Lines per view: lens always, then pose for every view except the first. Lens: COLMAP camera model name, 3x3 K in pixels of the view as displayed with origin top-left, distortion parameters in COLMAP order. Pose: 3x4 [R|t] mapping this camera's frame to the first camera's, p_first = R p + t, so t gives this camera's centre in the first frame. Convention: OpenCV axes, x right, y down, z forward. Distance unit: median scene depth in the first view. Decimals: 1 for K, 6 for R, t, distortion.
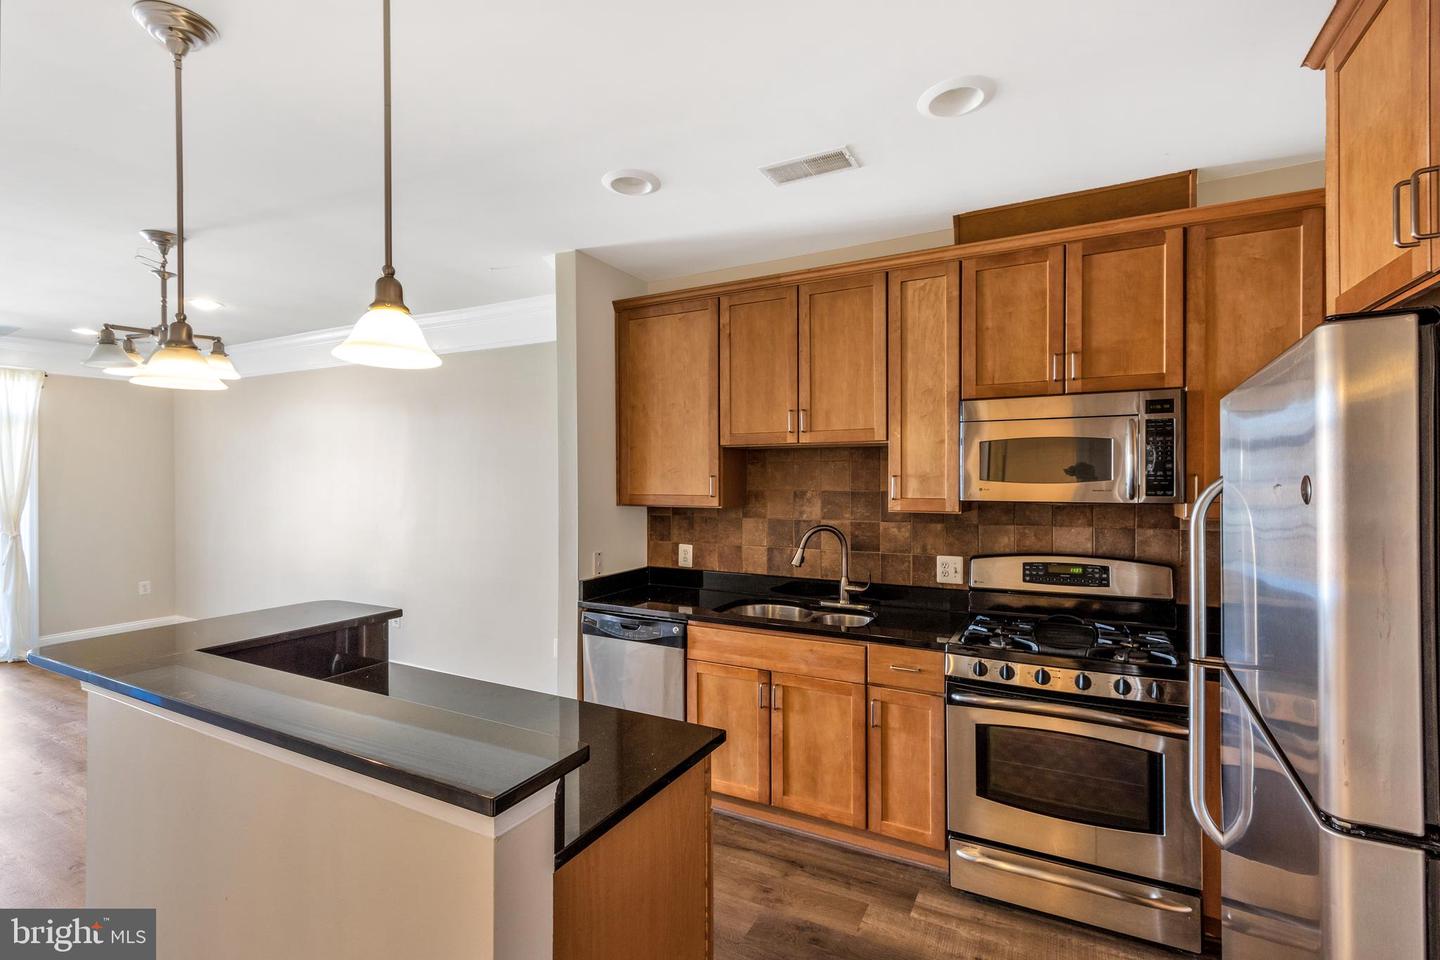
lens RADIAL K [[655.2, 0, 718.3], [0, 655.2, 479.0], [0, 0, 1]] dist [-0.000399, -0.000840]
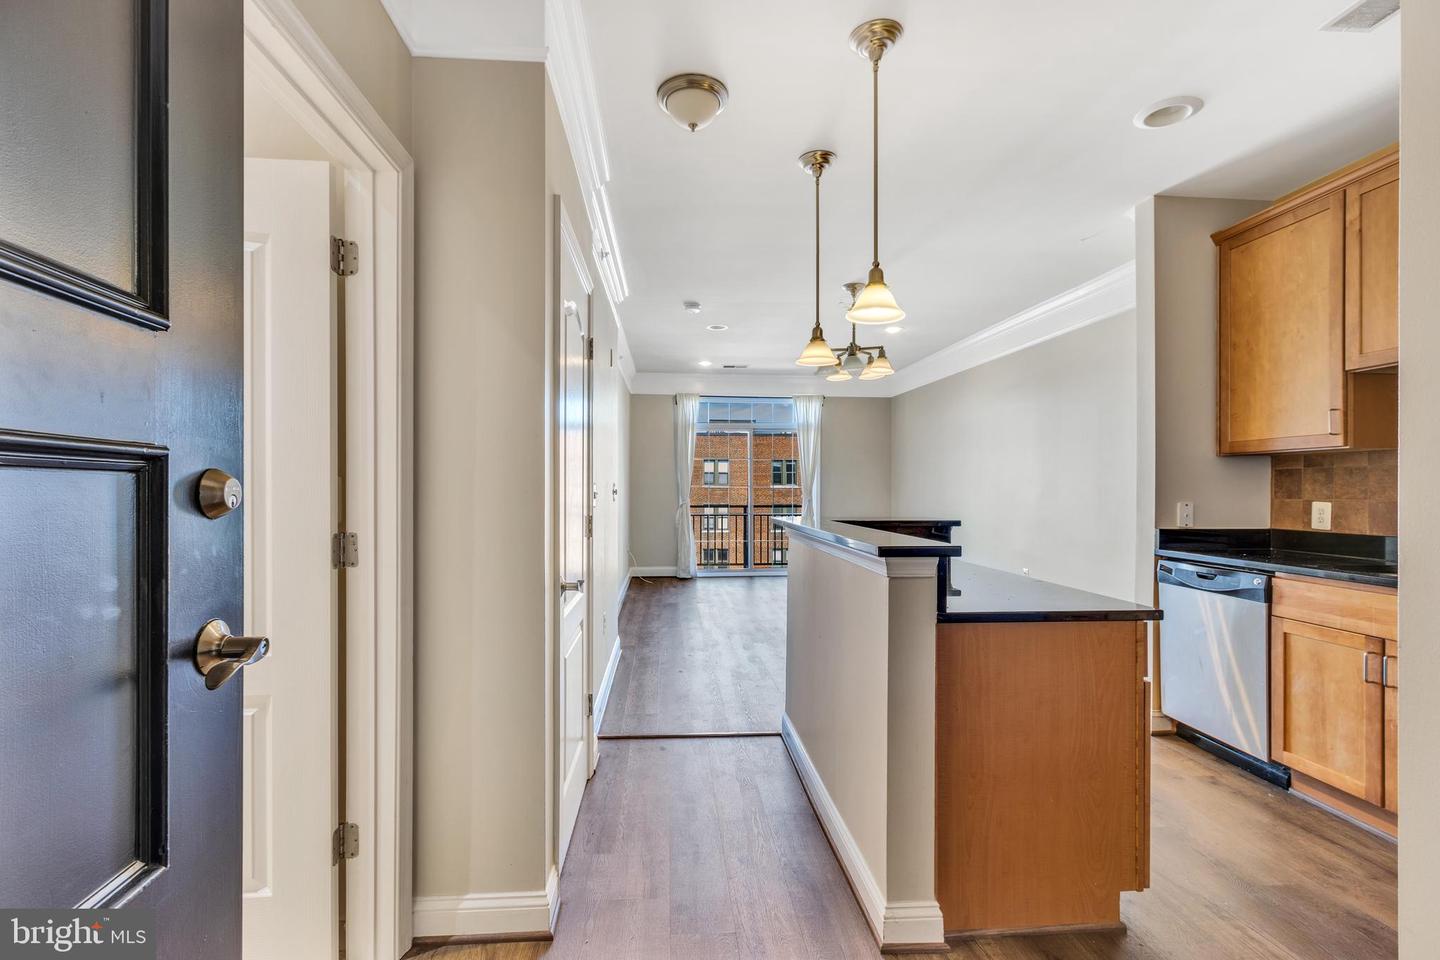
lens RADIAL K [[655.2, 0, 722.7], [0, 655.2, 487.5], [0, 0, 1]] dist [-0.000399, -0.000840]
pose [[0.544616, 0.004509, -0.838673, 0.315280], [-0.005404, 0.999984, 0.001867, 0.114924], [0.838668, 0.003515, 0.544632, -0.108184]]
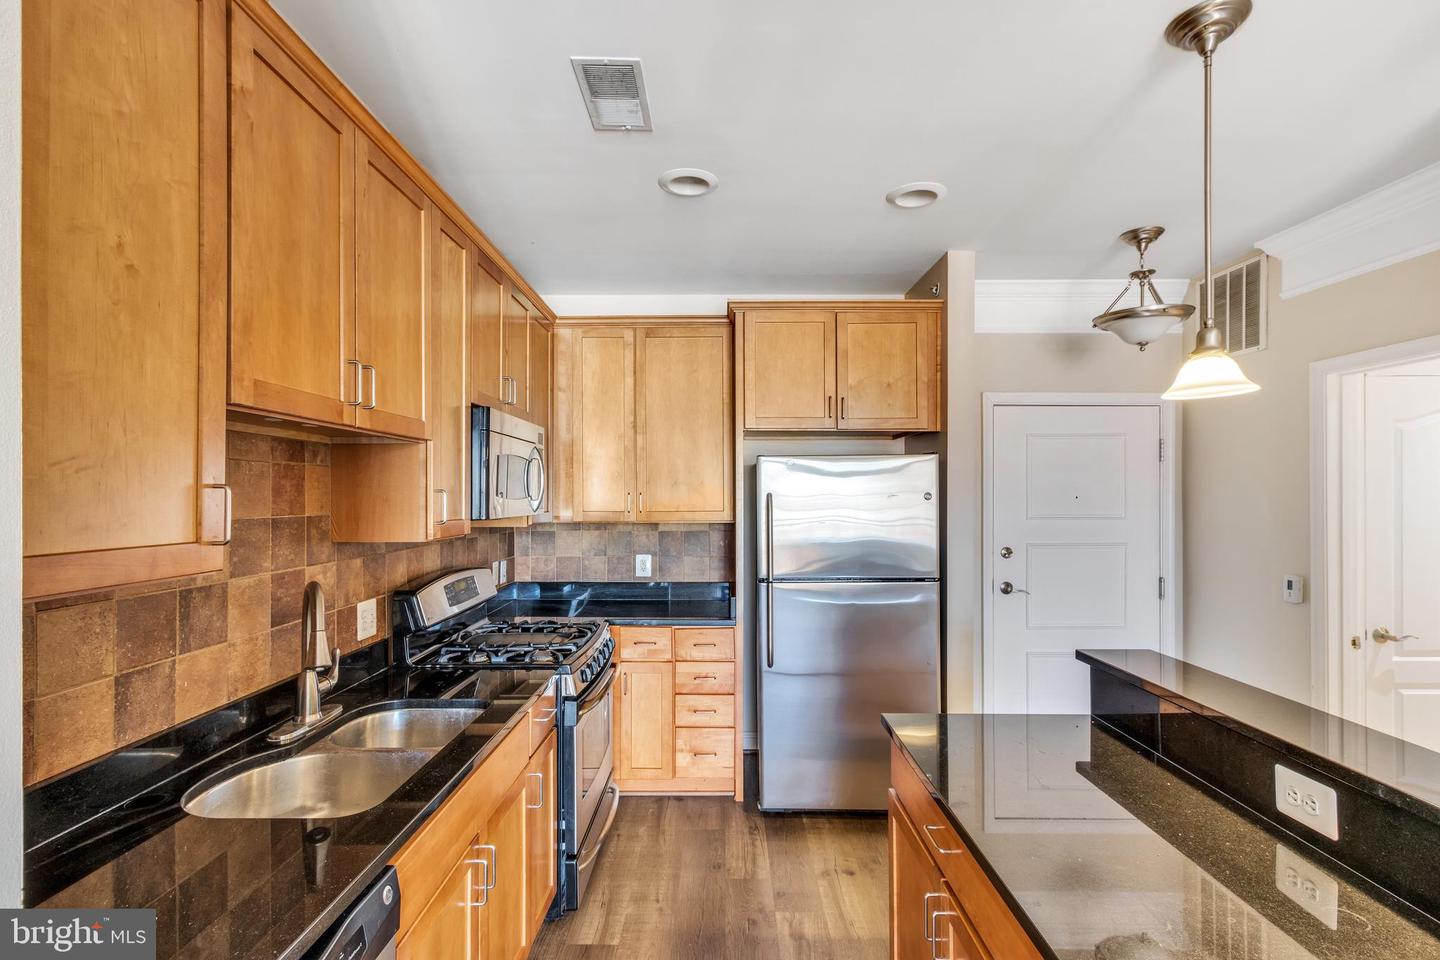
lens RADIAL K [[668.6, 0, 716.0], [0, 668.6, 494.4], [0, 0, 1]] dist [-0.001555, -0.000293]
pose [[-0.469446, 0.003776, 0.882953, -0.546169], [0.003927, 0.999990, -0.002189, 0.002125], [-0.882952, 0.002440, -0.469456, 1.118424]]
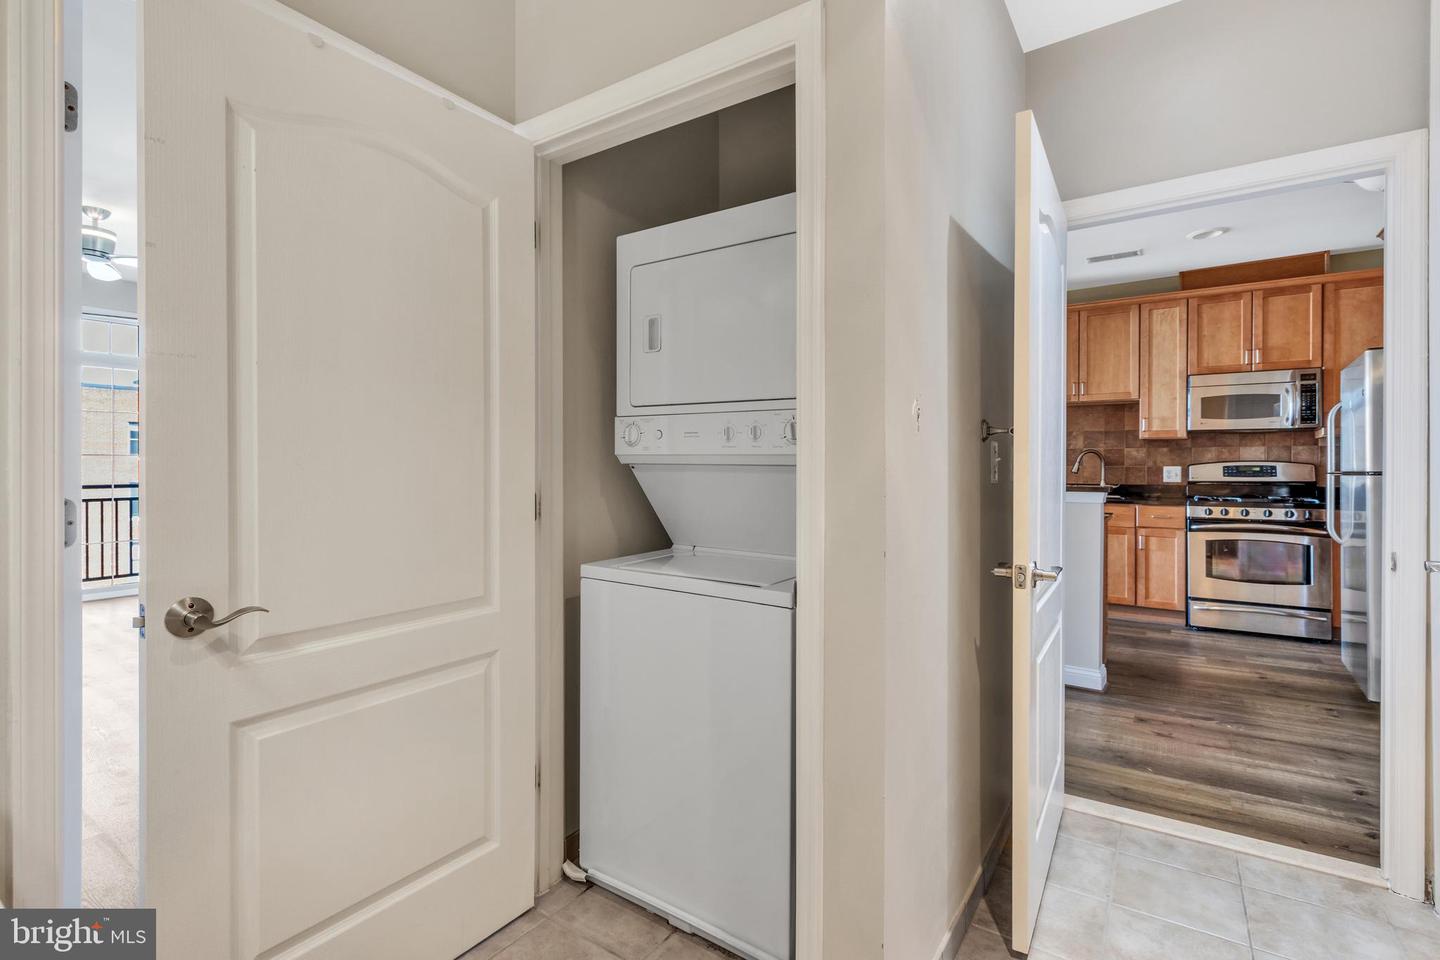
lens RADIAL K [[655.2, 0, 726.0], [0, 655.2, 461.6], [0, 0, 1]] dist [-0.000399, -0.000840]
pose [[0.994071, 0.006502, -0.108535, -0.698656], [-0.007049, 0.999964, -0.004663, 0.135268], [0.108501, 0.005401, 0.994082, -0.938264]]
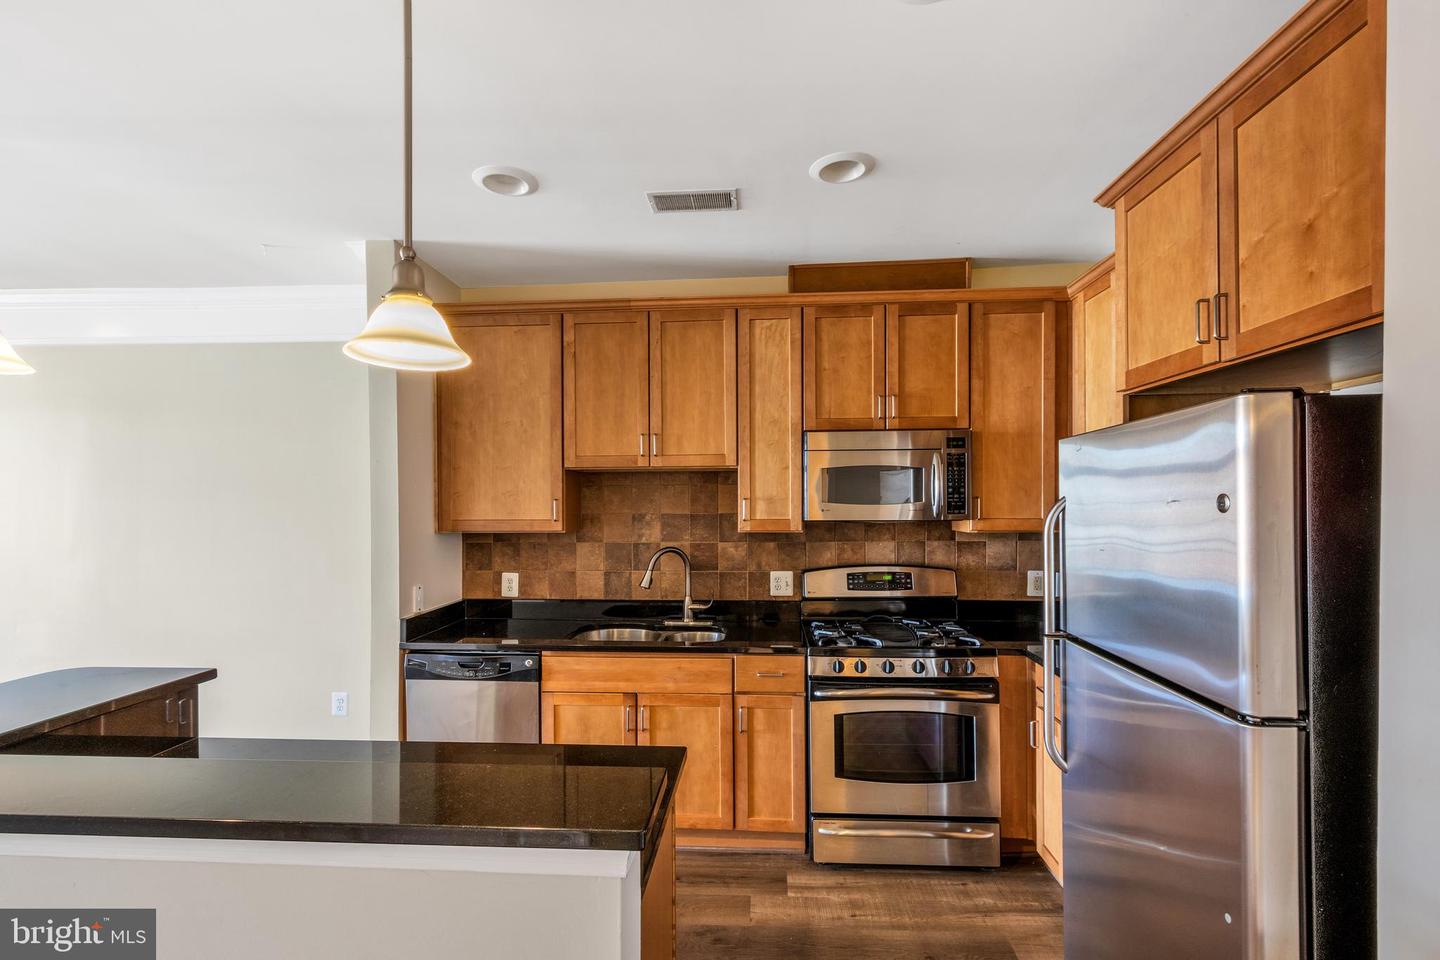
lens RADIAL K [[655.2, 0, 721.6], [0, 655.2, 505.0], [0, 0, 1]] dist [-0.000399, -0.000840]
pose [[0.911234, -0.004516, 0.411864, -0.218843], [0.004372, 0.999990, 0.001292, 0.004152], [-0.411865, 0.000623, 0.911245, 0.032096]]
